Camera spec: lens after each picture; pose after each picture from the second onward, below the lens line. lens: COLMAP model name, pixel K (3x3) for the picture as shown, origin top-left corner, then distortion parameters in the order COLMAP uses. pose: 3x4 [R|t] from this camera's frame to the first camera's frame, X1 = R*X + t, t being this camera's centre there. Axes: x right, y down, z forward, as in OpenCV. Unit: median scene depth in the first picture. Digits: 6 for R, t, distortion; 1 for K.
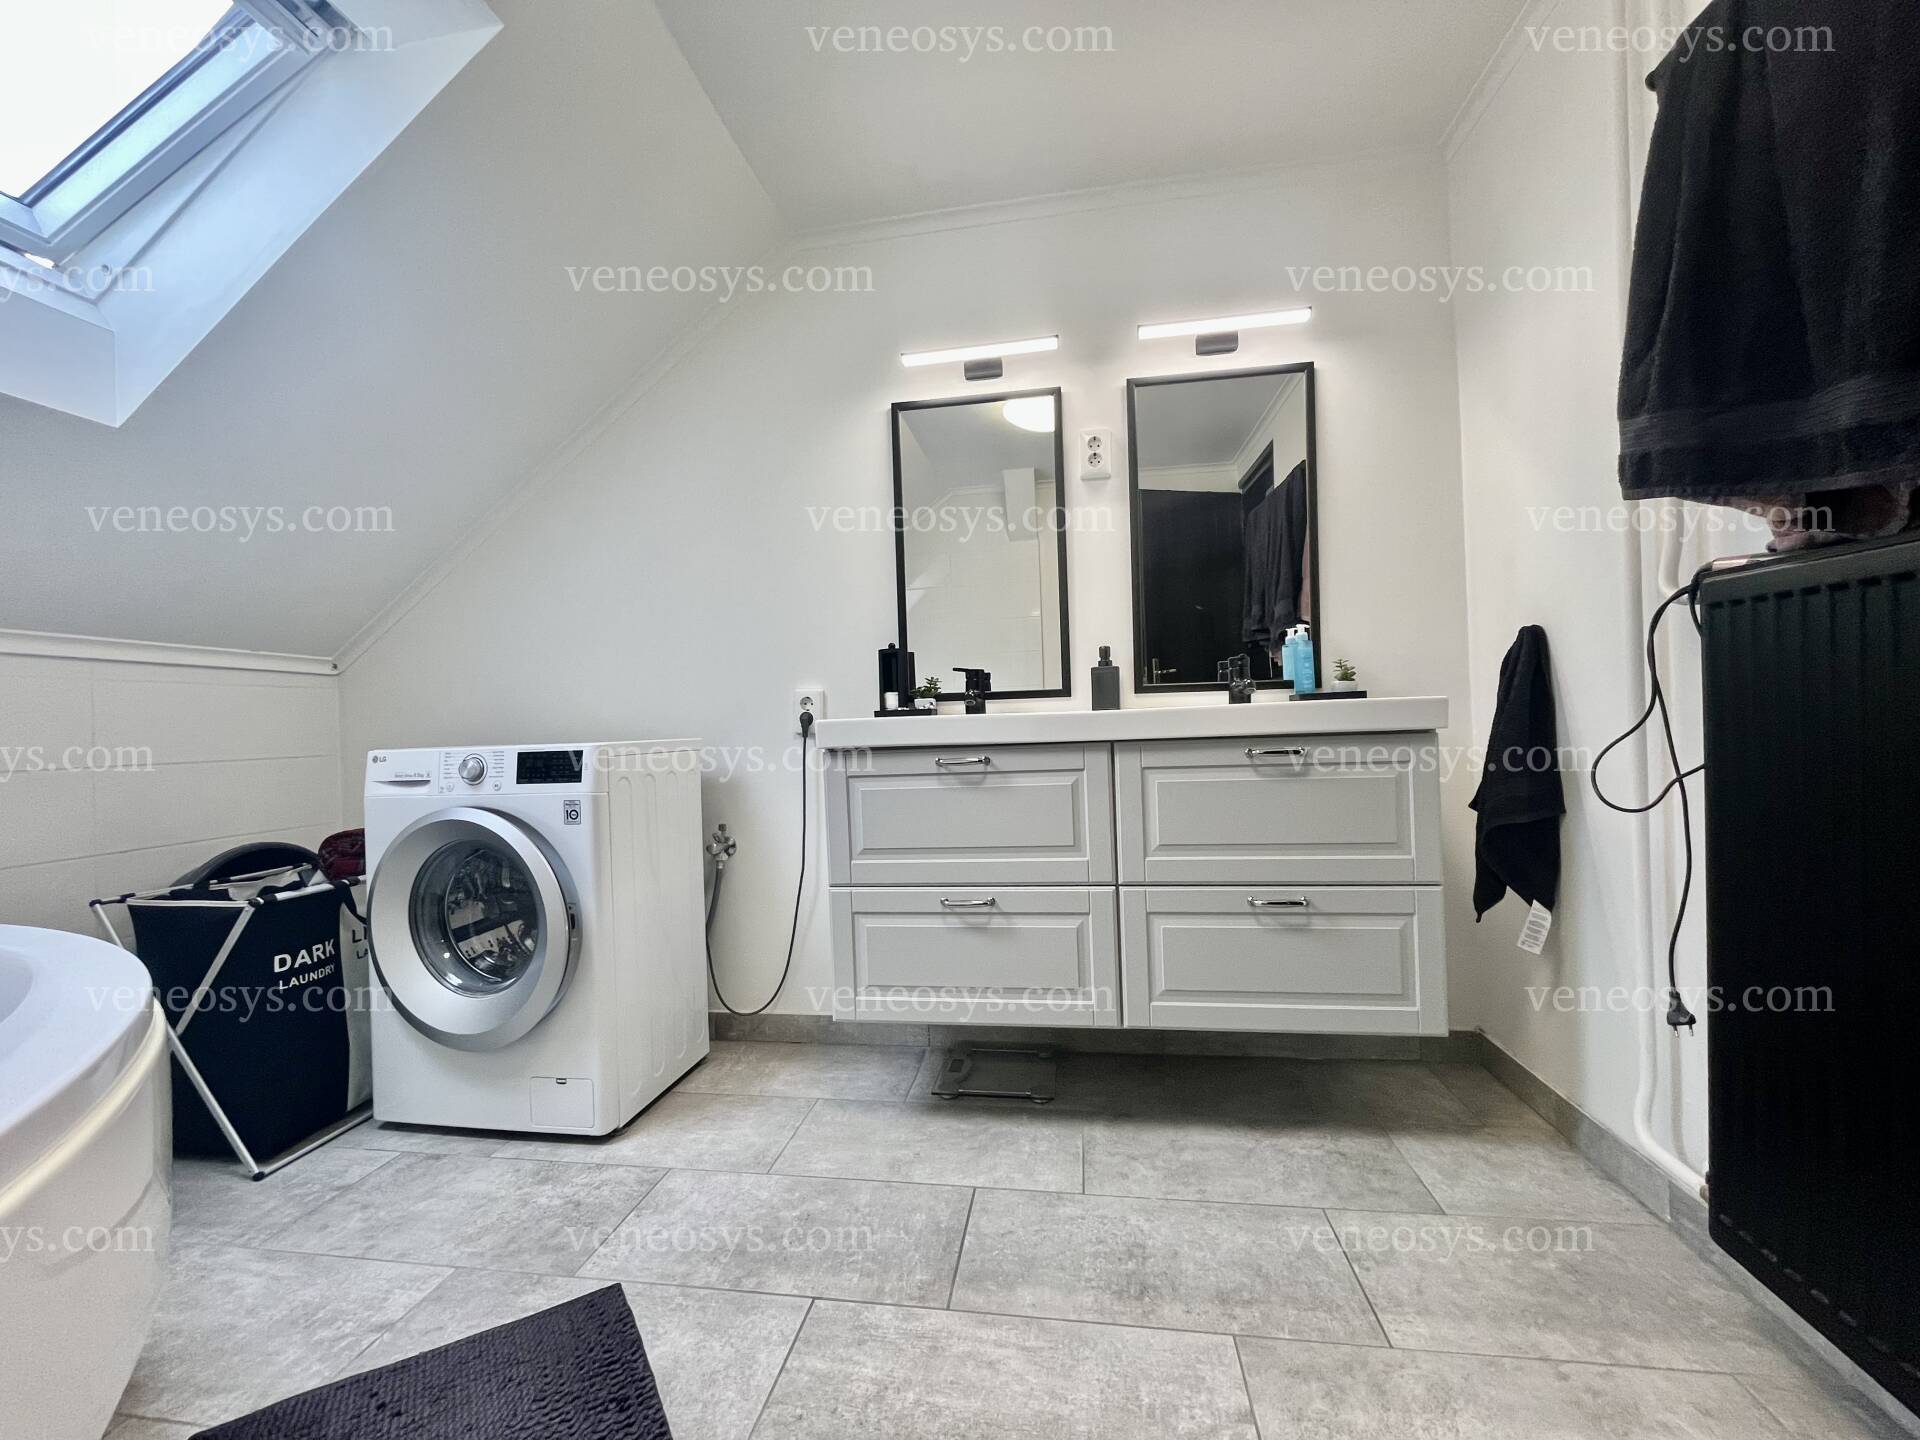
lens RADIAL K [[775.1, 0, 955.5], [0, 775.1, 720.3], [0, 0, 1]] dist [-0.001044, 0.000288]
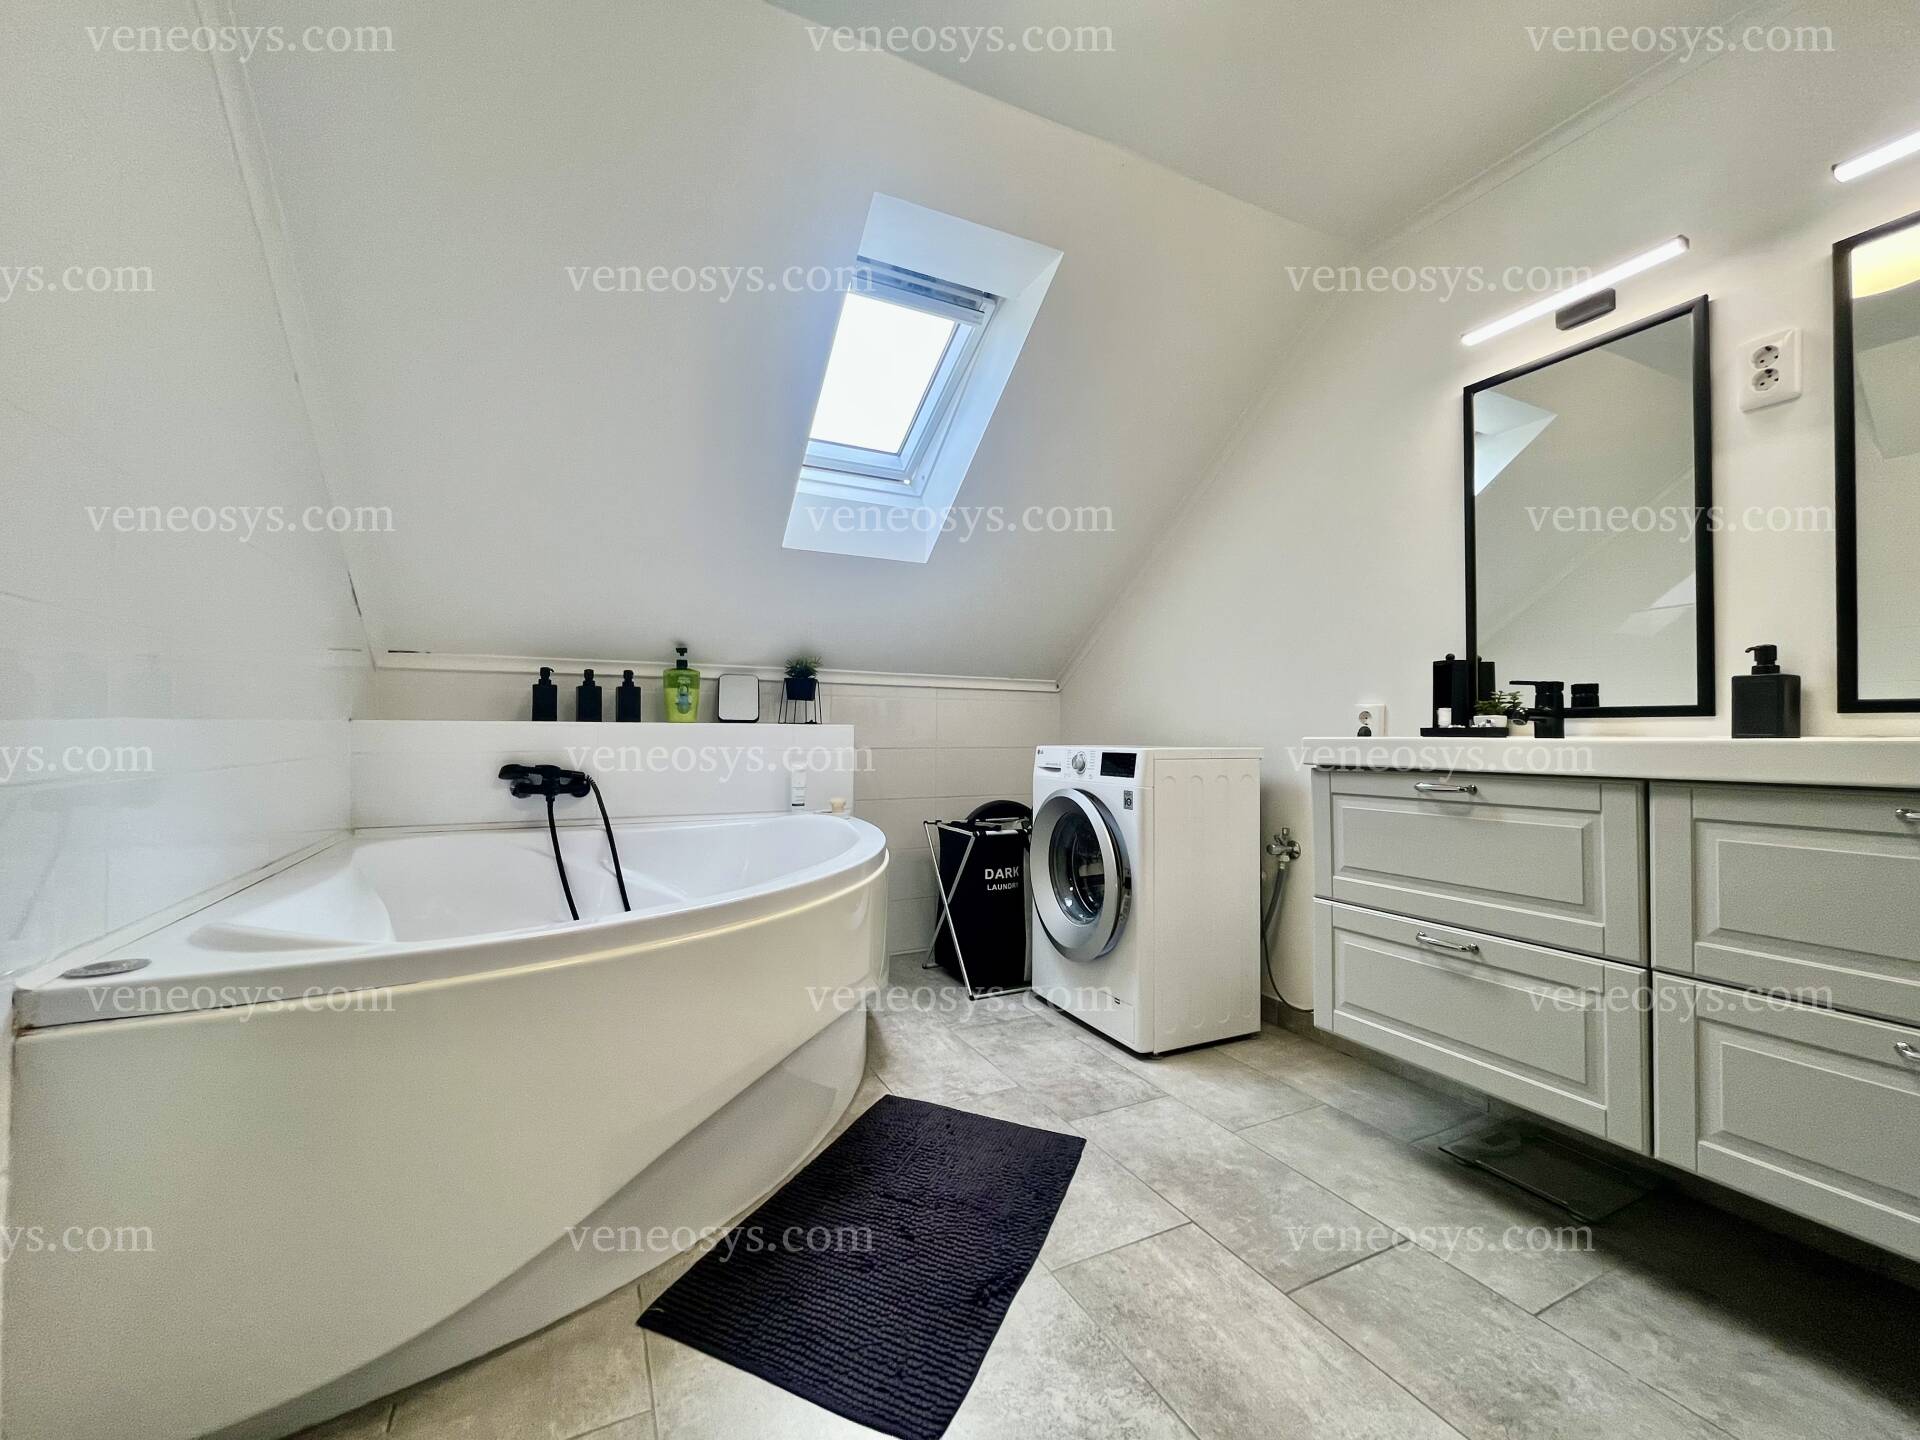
lens RADIAL K [[775.1, 0, 962.5], [0, 775.1, 722.9], [0, 0, 1]] dist [-0.001044, 0.000288]
pose [[0.583935, 0.023206, -0.811469, 0.412950], [-0.020388, 0.999695, 0.013918, -0.025148], [0.811545, 0.008417, 0.584230, 0.003494]]
